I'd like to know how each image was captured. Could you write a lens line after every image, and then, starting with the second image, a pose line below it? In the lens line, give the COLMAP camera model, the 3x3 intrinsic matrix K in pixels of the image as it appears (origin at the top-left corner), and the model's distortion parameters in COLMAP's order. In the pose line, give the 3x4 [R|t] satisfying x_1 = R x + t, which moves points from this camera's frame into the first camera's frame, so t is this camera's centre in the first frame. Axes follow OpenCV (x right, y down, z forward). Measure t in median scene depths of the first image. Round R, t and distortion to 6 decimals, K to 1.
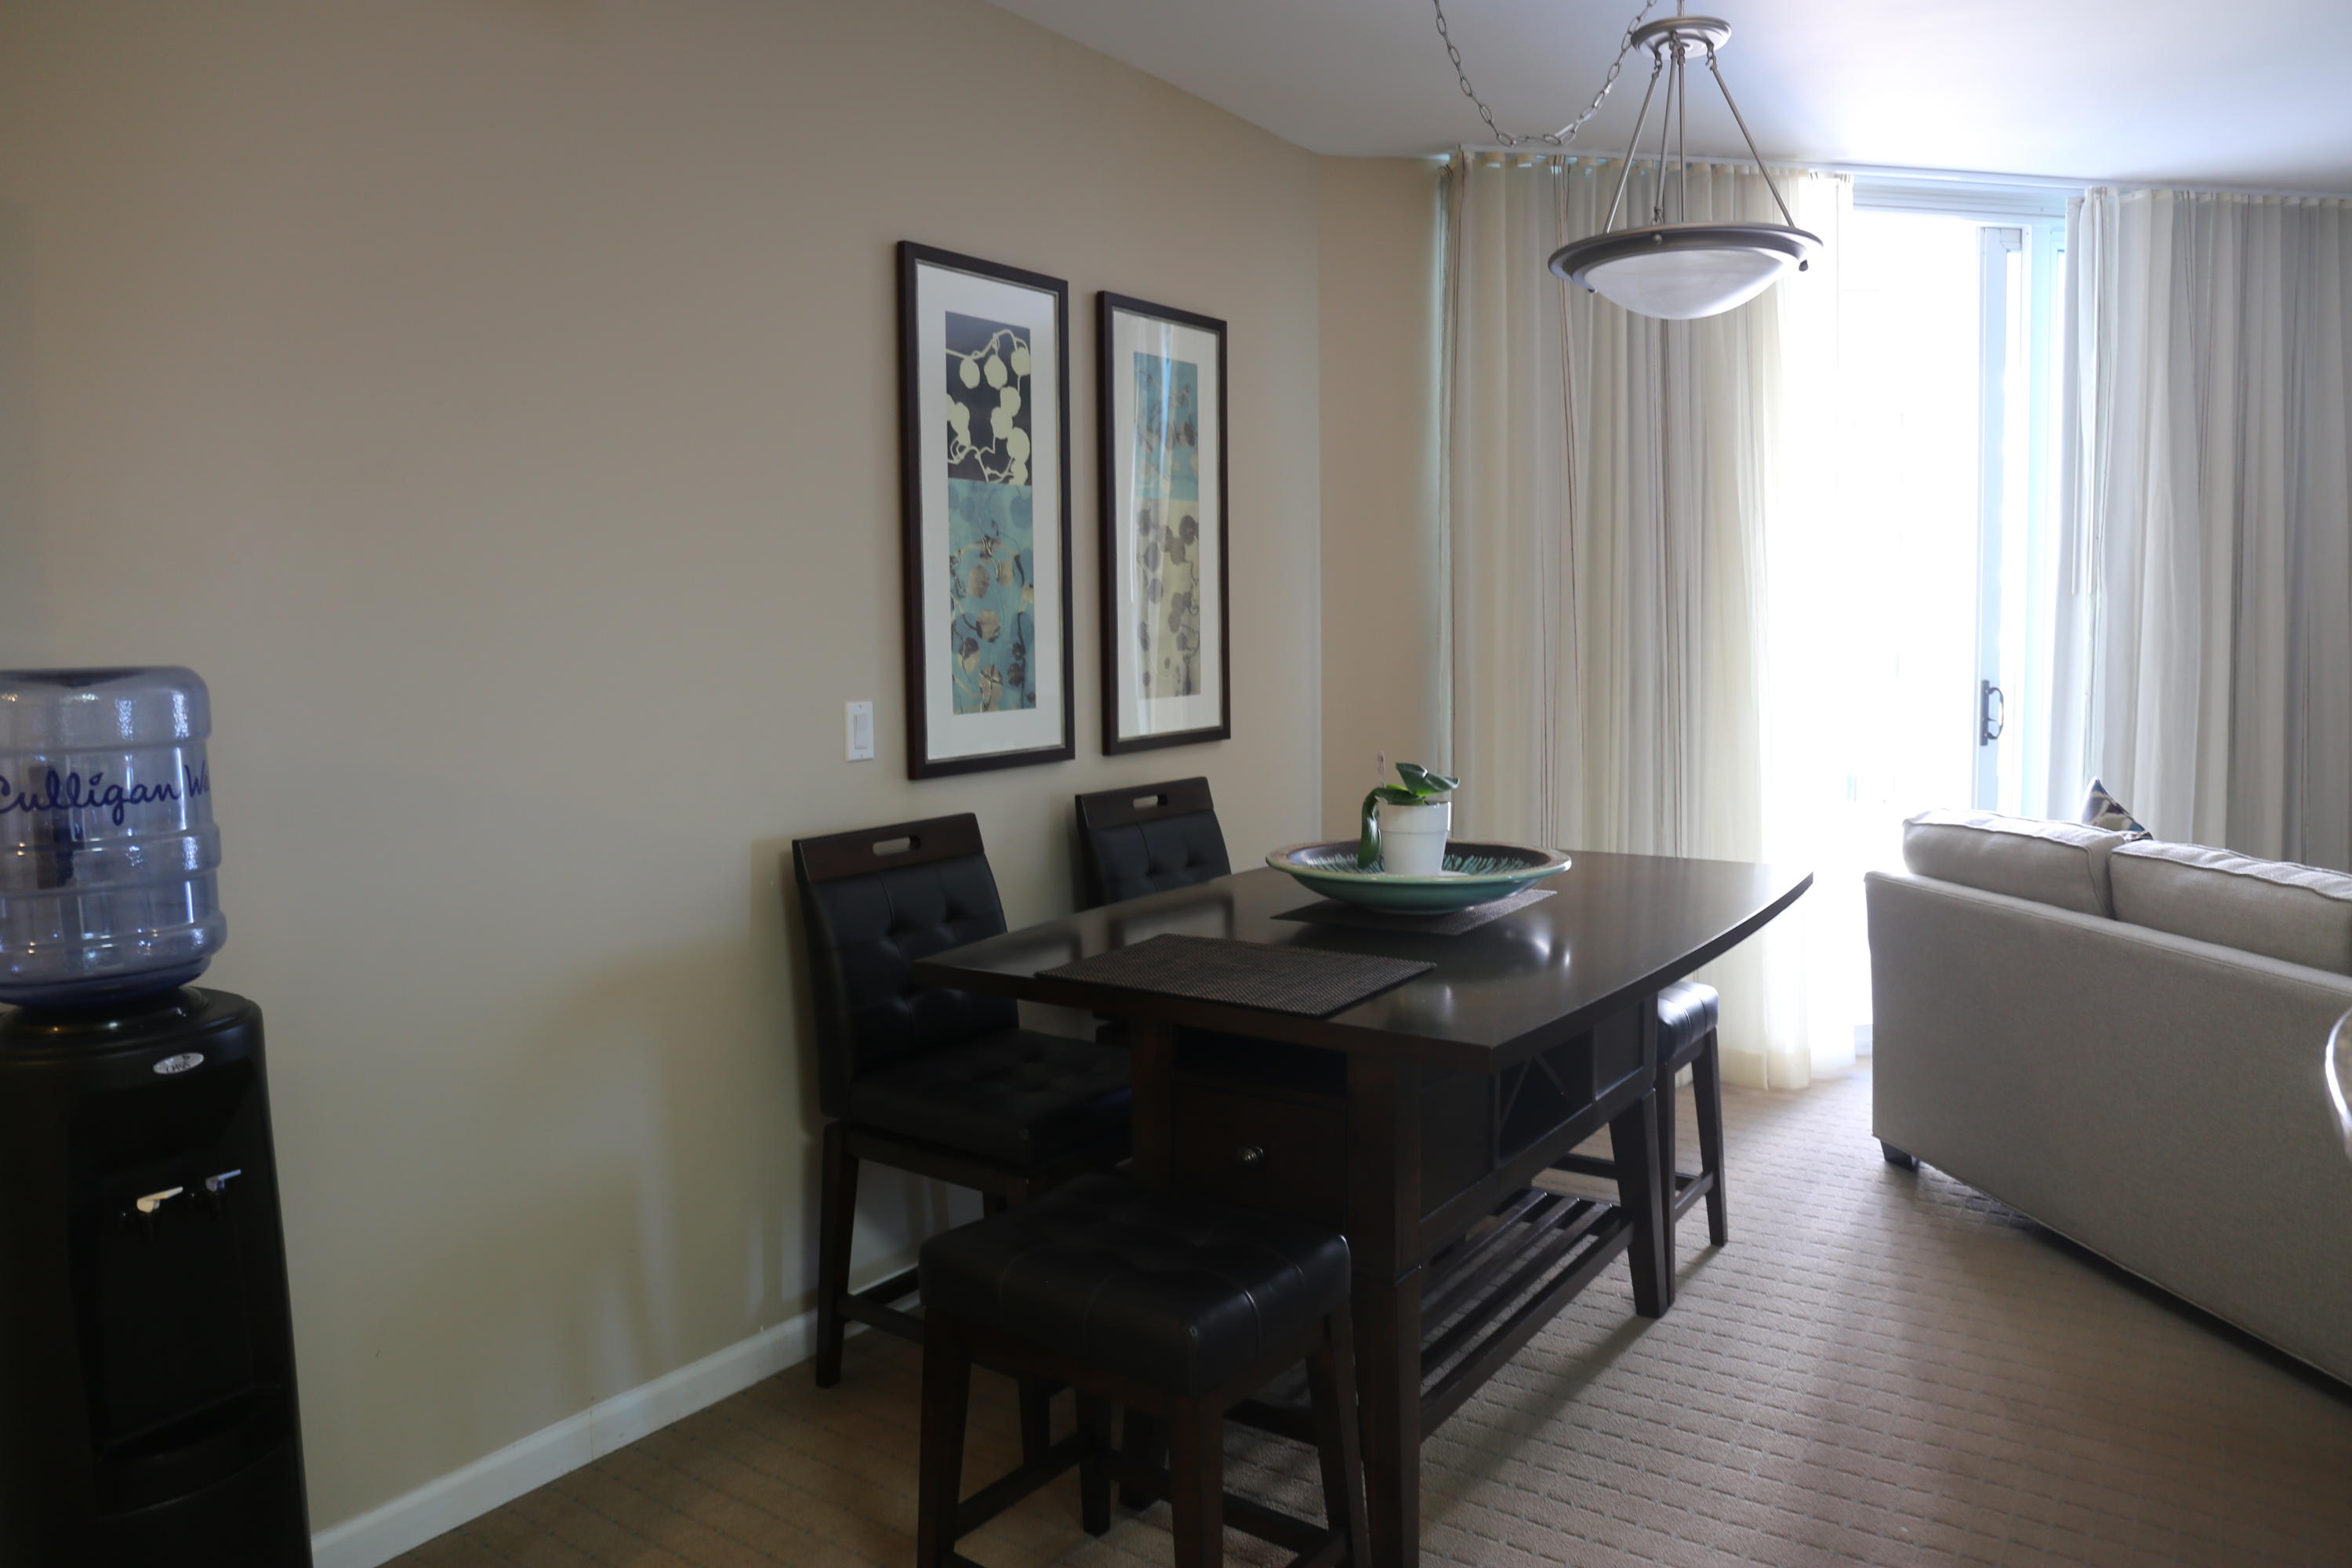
lens RADIAL K [[1597.3, 0, 1179.0], [0, 1597.3, 765.1], [0, 0, 1]] dist [-0.133232, 0.098266]
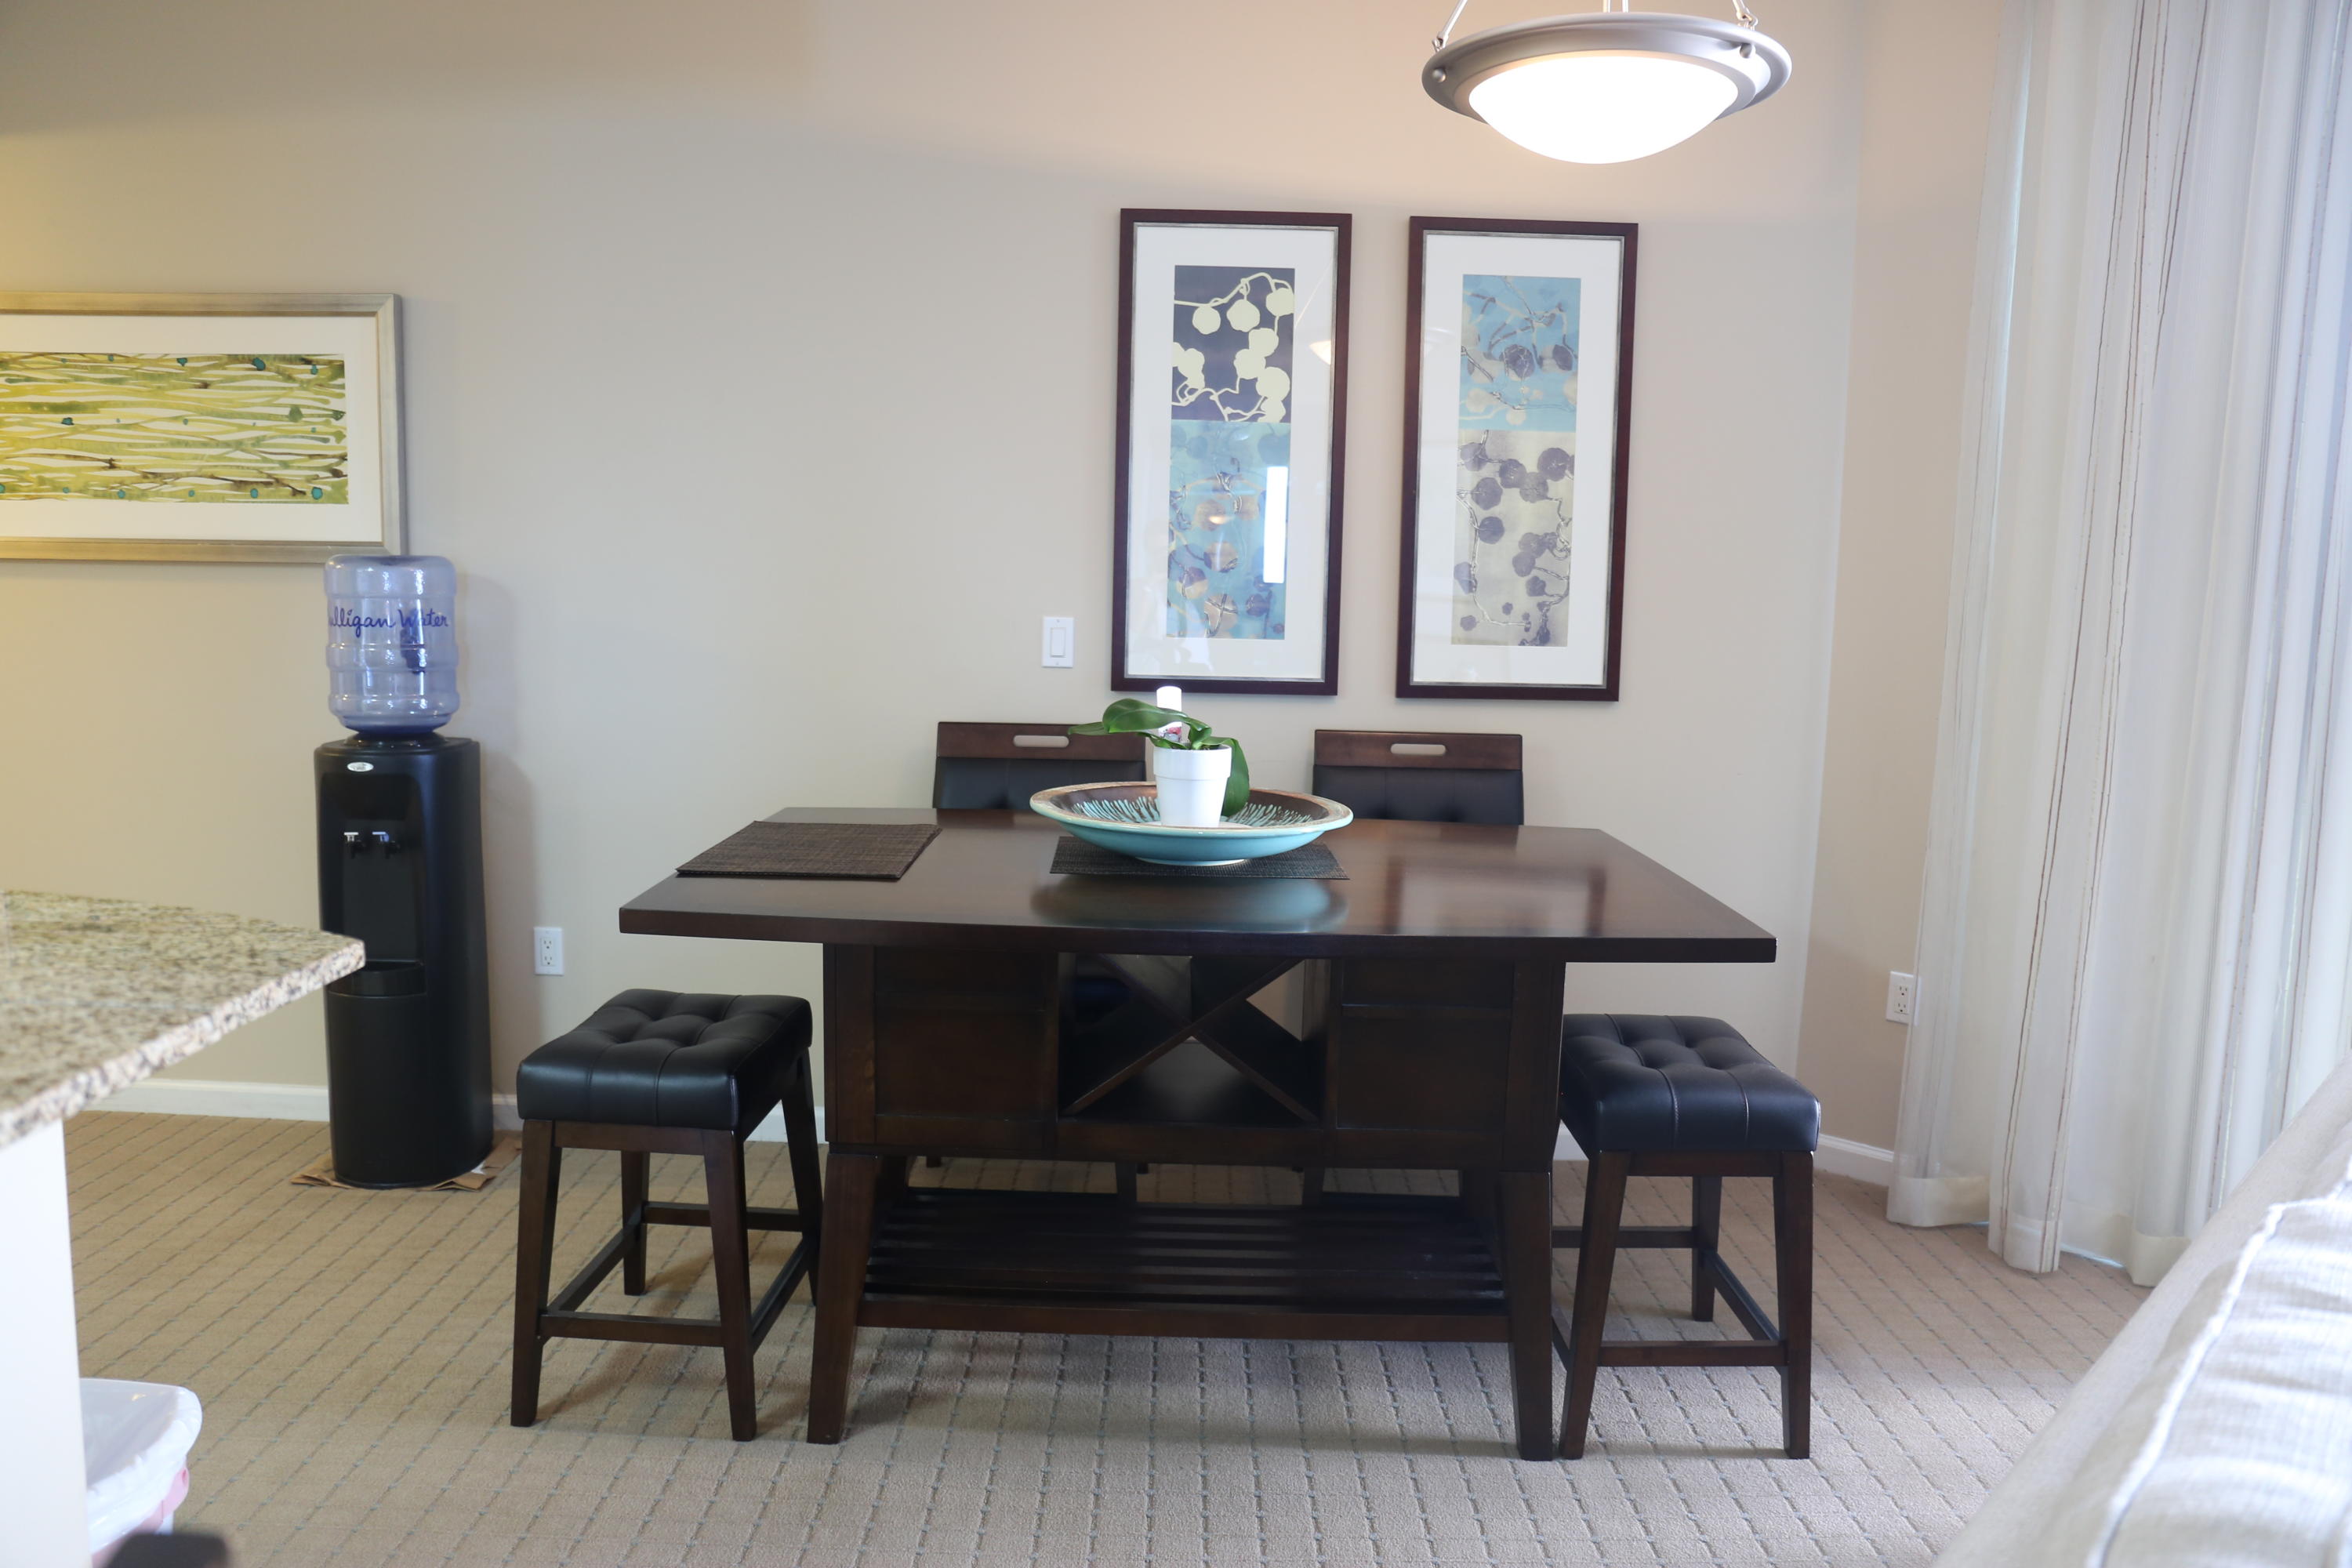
lens RADIAL K [[1597.3, 0, 1179.0], [0, 1597.3, 765.1], [0, 0, 1]] dist [-0.133232, 0.098266]
pose [[0.573003, 0.130975, -0.809020, 0.738141], [-0.104731, 0.990756, 0.086219, -0.038406], [0.812834, 0.035326, 0.581423, 0.361756]]
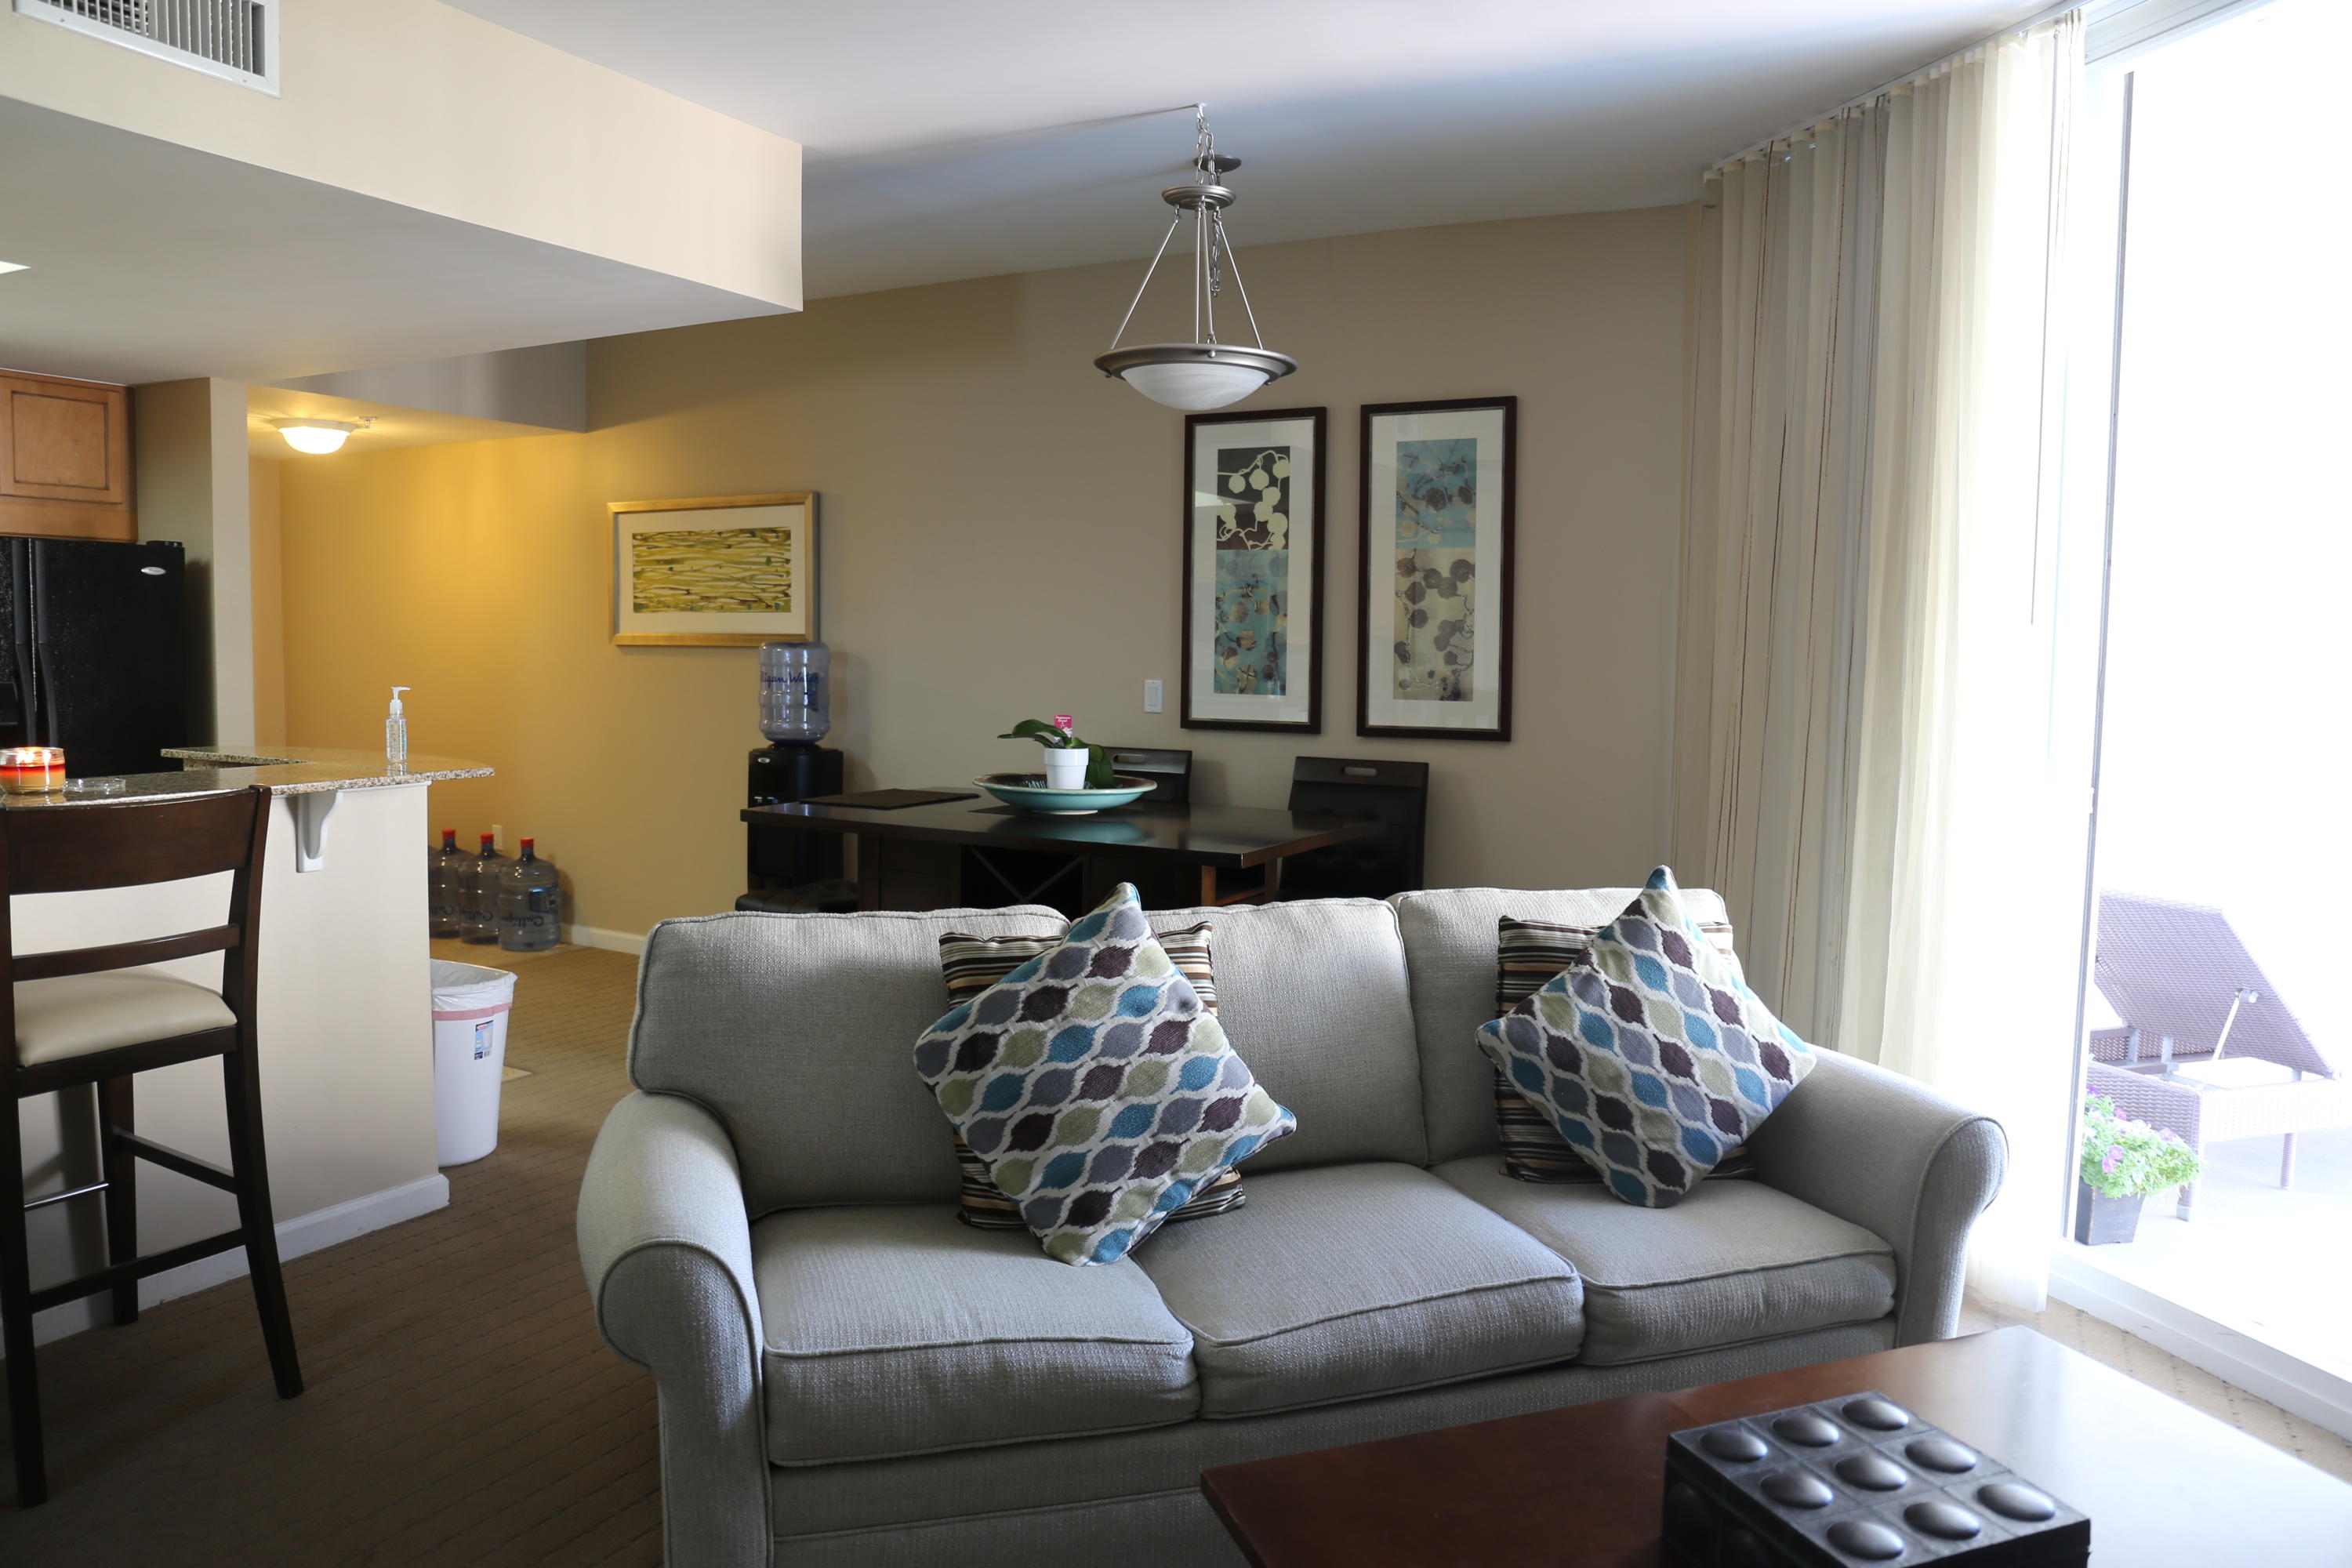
lens RADIAL K [[1597.3, 0, 1179.0], [0, 1597.3, 765.1], [0, 0, 1]] dist [-0.133232, 0.098266]
pose [[0.121715, 0.092366, -0.988258, 1.450036], [-0.105536, 0.991221, 0.079645, -0.082929], [0.986938, 0.094603, 0.130394, 0.732493]]
